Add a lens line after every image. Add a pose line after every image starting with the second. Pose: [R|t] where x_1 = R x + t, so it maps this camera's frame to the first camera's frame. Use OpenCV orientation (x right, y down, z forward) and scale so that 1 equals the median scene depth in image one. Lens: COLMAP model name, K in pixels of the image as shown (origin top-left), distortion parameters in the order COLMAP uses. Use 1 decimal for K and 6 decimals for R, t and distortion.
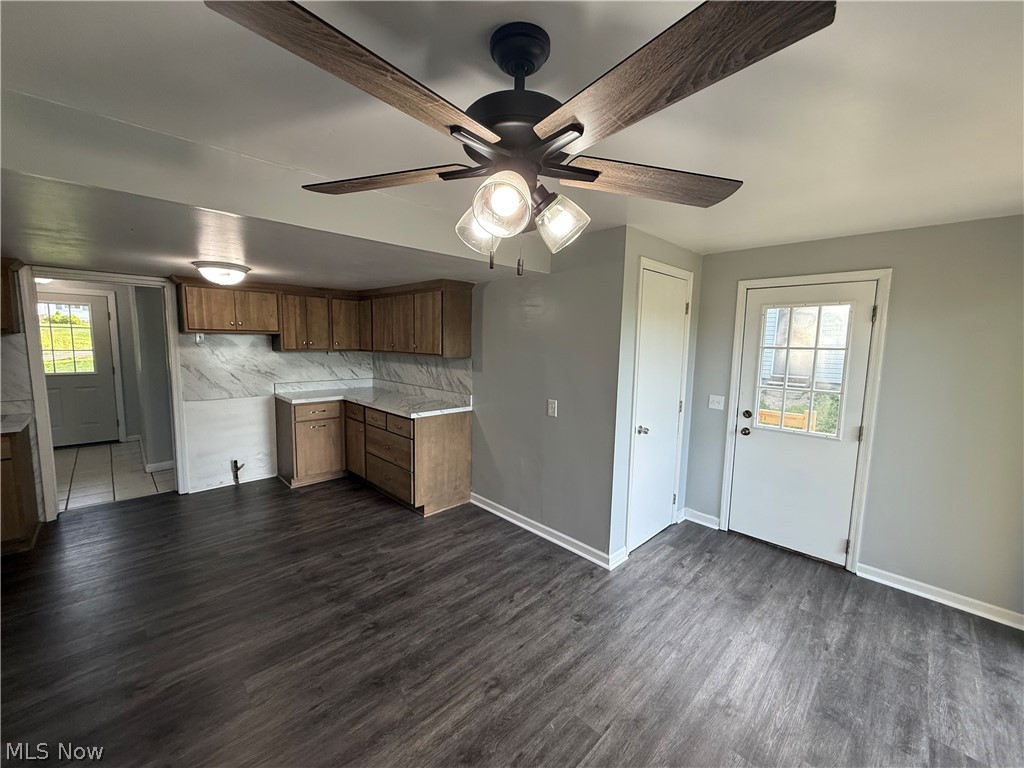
lens RADIAL K [[410.8, 0, 509.8], [0, 410.8, 387.5], [0, 0, 1]] dist [0.006949, -0.000490]
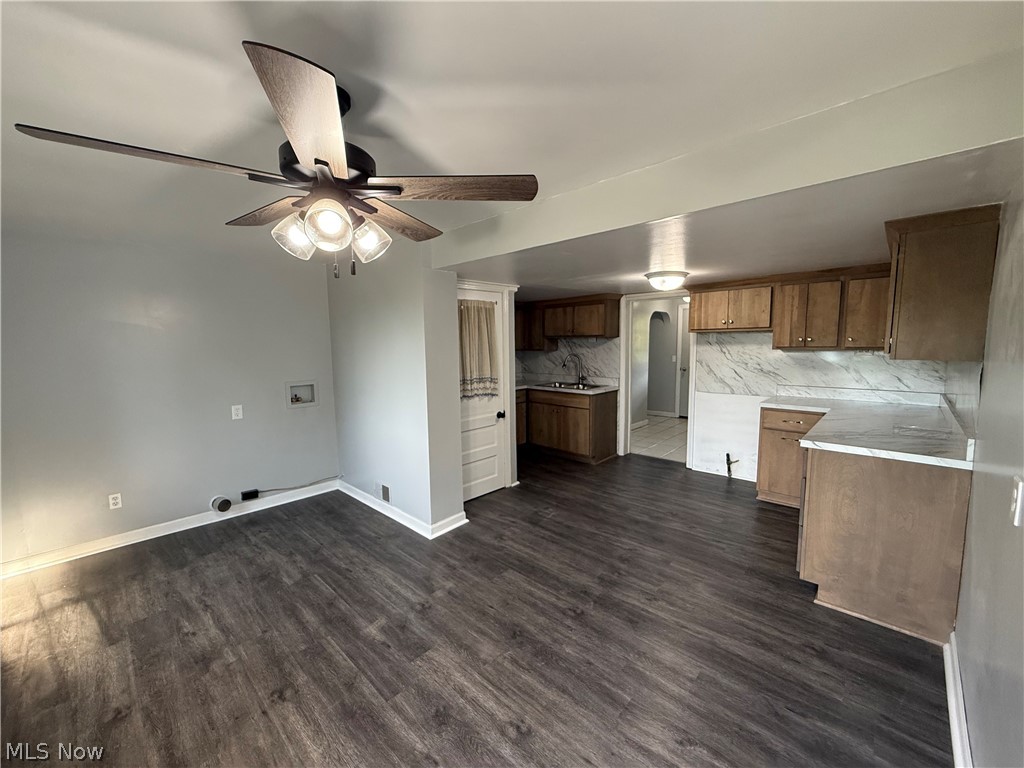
lens RADIAL K [[410.8, 0, 509.7], [0, 410.8, 382.1], [0, 0, 1]] dist [0.006949, -0.000490]
pose [[0.028872, 0.080109, -0.996368, 0.538656], [-0.096562, 0.992345, 0.076987, -0.047127], [0.994908, 0.093988, 0.036387, 0.617659]]
